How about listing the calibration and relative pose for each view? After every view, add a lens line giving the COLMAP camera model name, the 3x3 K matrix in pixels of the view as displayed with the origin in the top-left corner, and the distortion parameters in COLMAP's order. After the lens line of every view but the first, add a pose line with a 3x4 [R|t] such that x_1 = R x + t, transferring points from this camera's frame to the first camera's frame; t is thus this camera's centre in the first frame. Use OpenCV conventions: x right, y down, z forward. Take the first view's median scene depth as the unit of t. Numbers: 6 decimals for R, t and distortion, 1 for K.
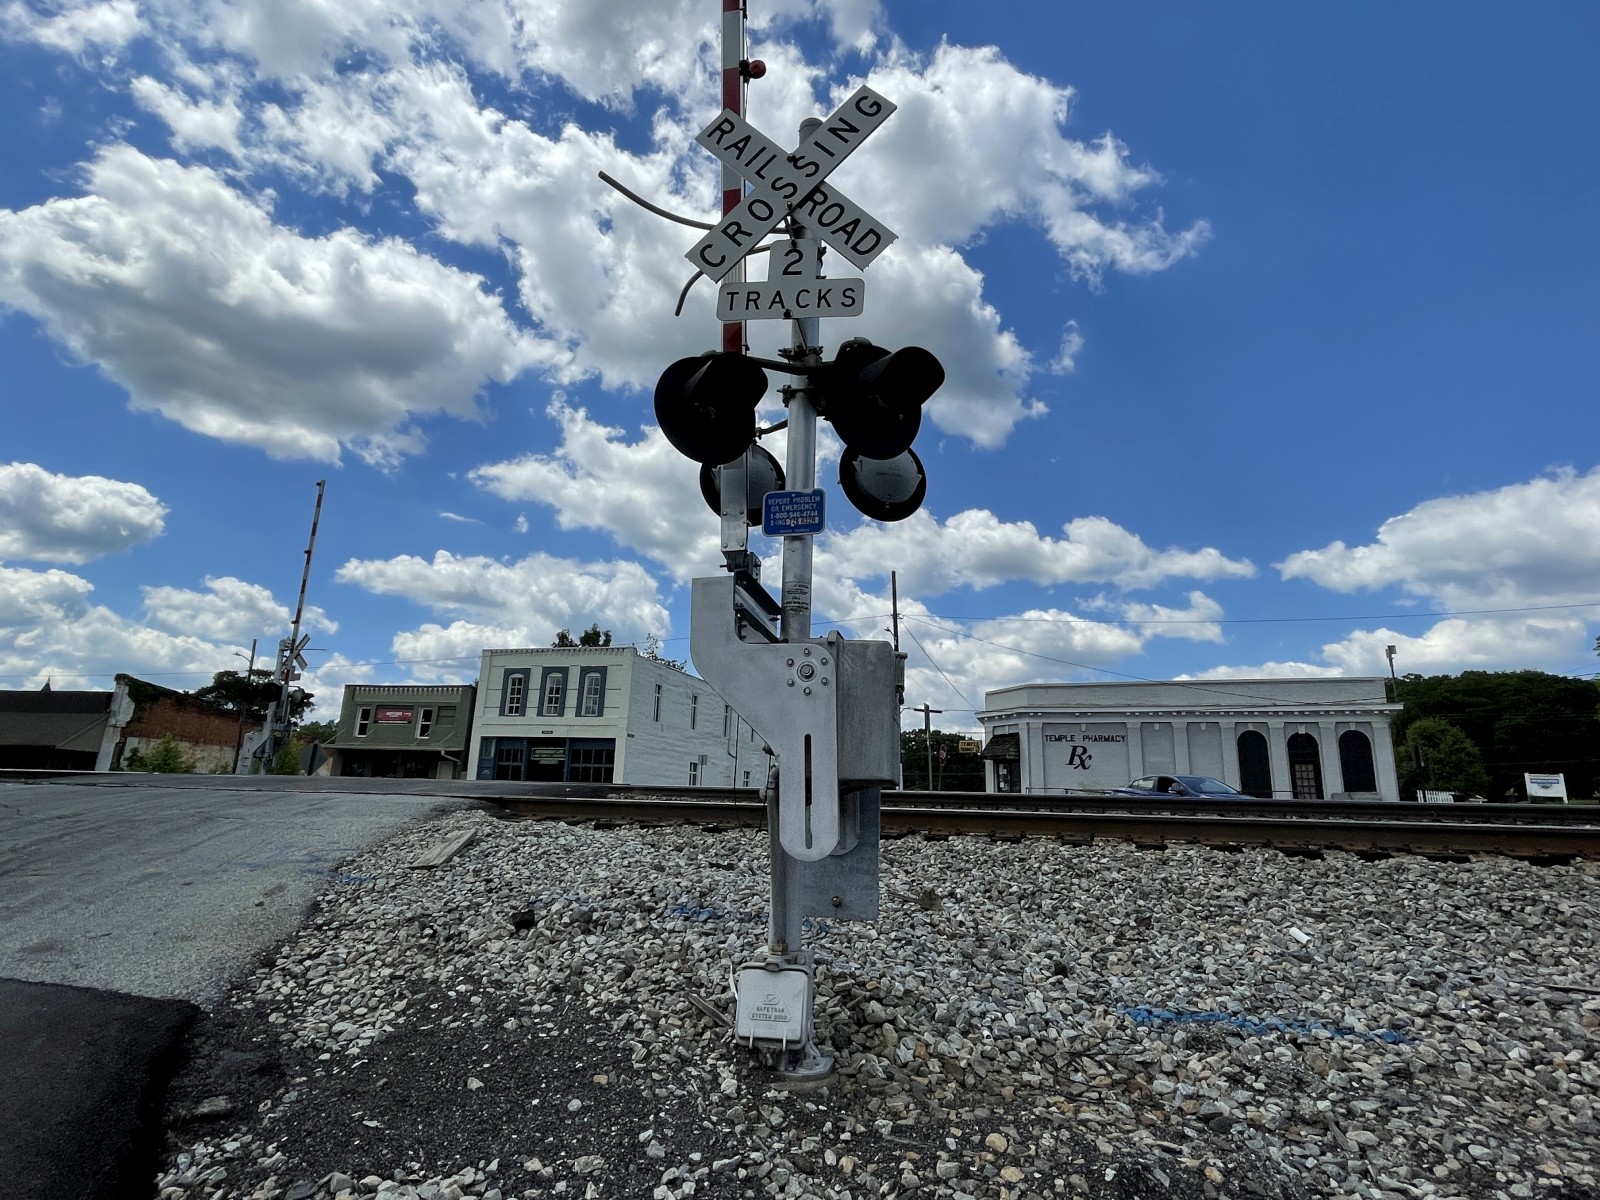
lens RADIAL K [[825.4, 0, 793.6], [0, 825.4, 595.2], [0, 0, 1]] dist [0.004284, -0.000876]
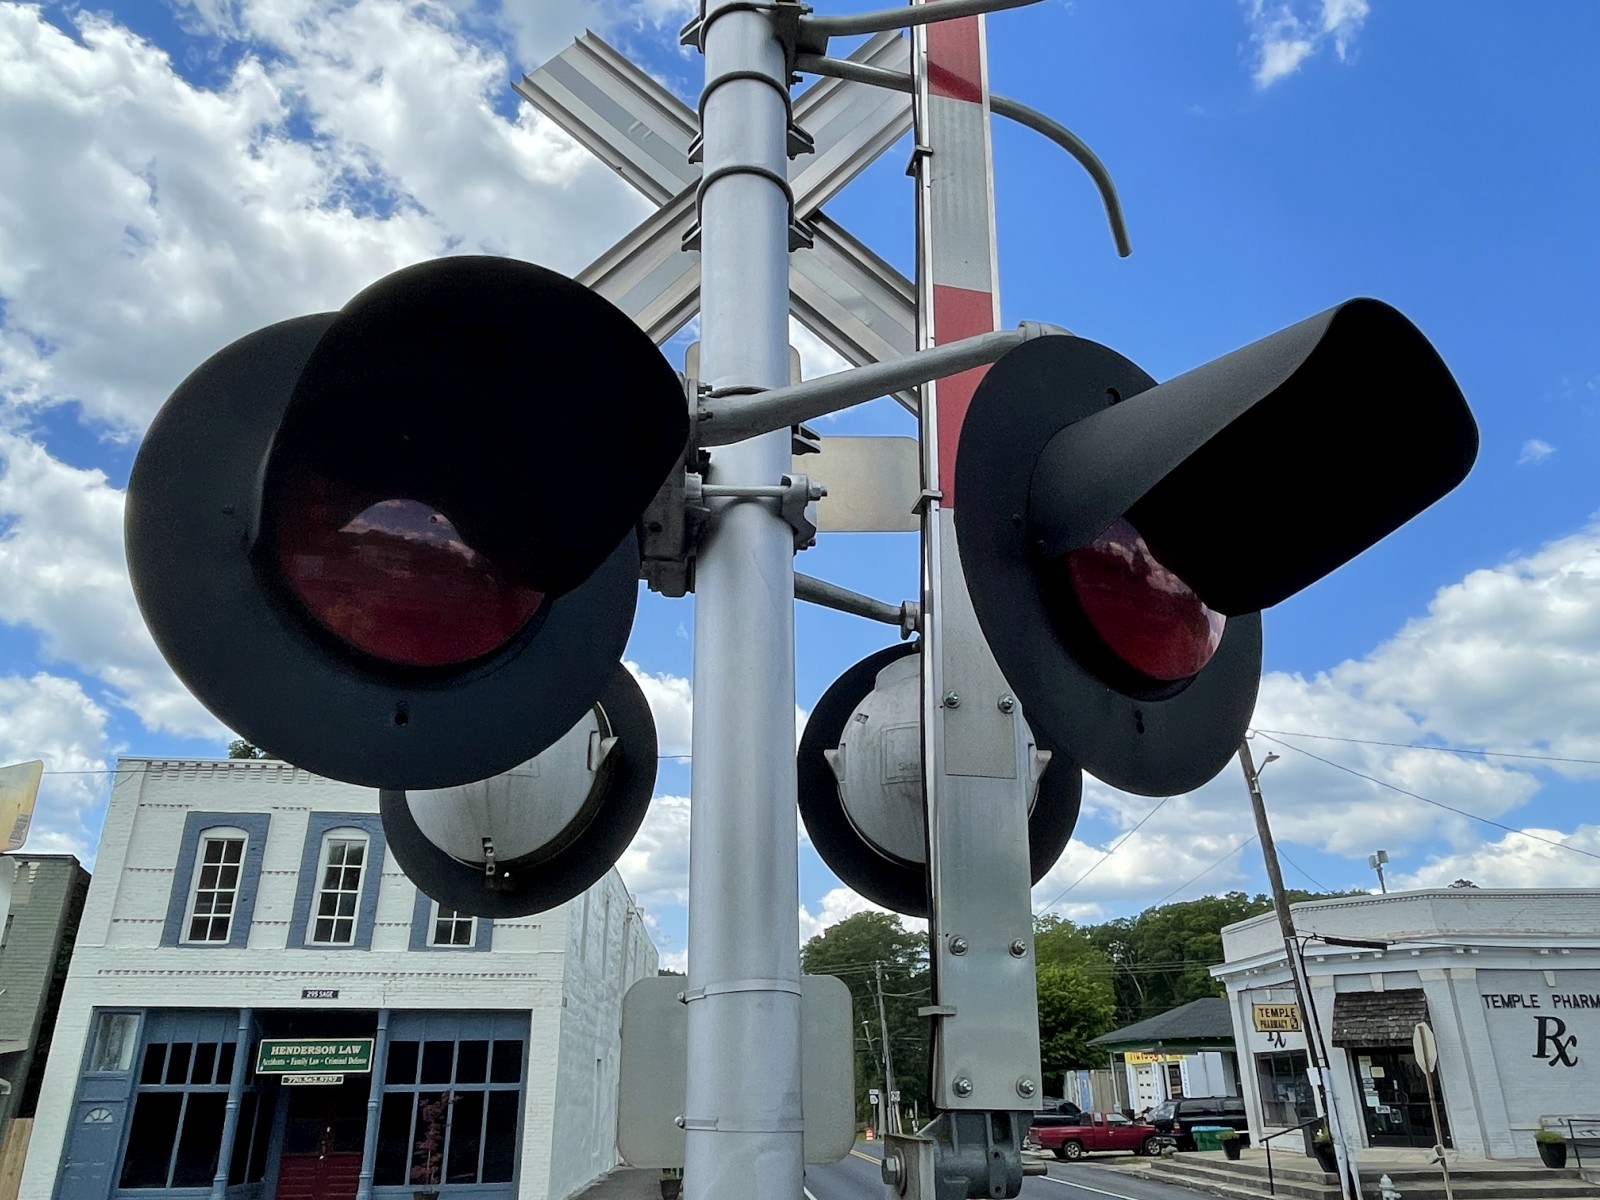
lens RADIAL K [[1112.2, 0, 800.2], [0, 1112.2, 599.7], [0, 0, 1]] dist [-0.000974, -0.002399]
pose [[0.925225, 0.116475, 0.361098, -0.291814], [-0.063554, 0.985845, -0.155150, 0.055994], [-0.374058, 0.120599, 0.919531, 0.439126]]
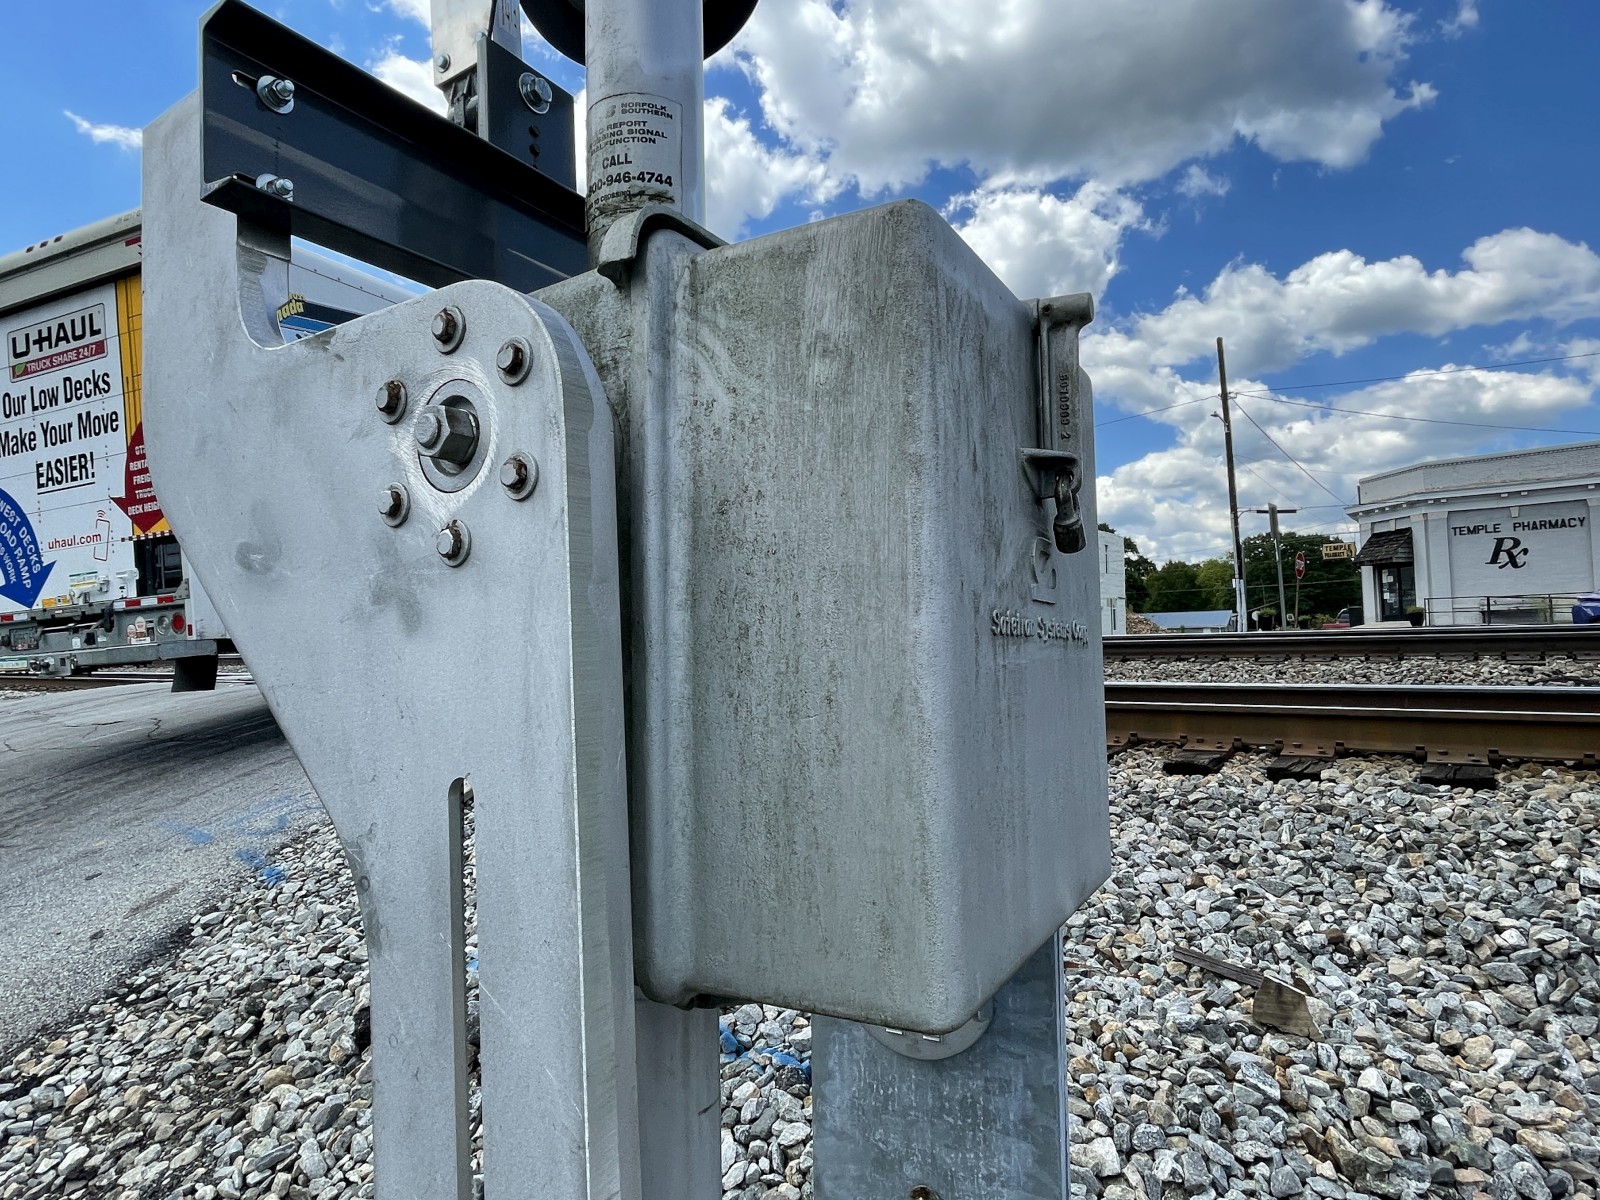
lens RADIAL K [[844.0, 0, 821.5], [0, 844.0, 562.7], [0, 0, 1]] dist [-0.002258, -0.000538]
pose [[0.939587, -0.080428, -0.332729, 0.016167], [0.135191, 0.980177, 0.144833, 0.010773], [0.314485, -0.181065, 0.931834, 0.086860]]
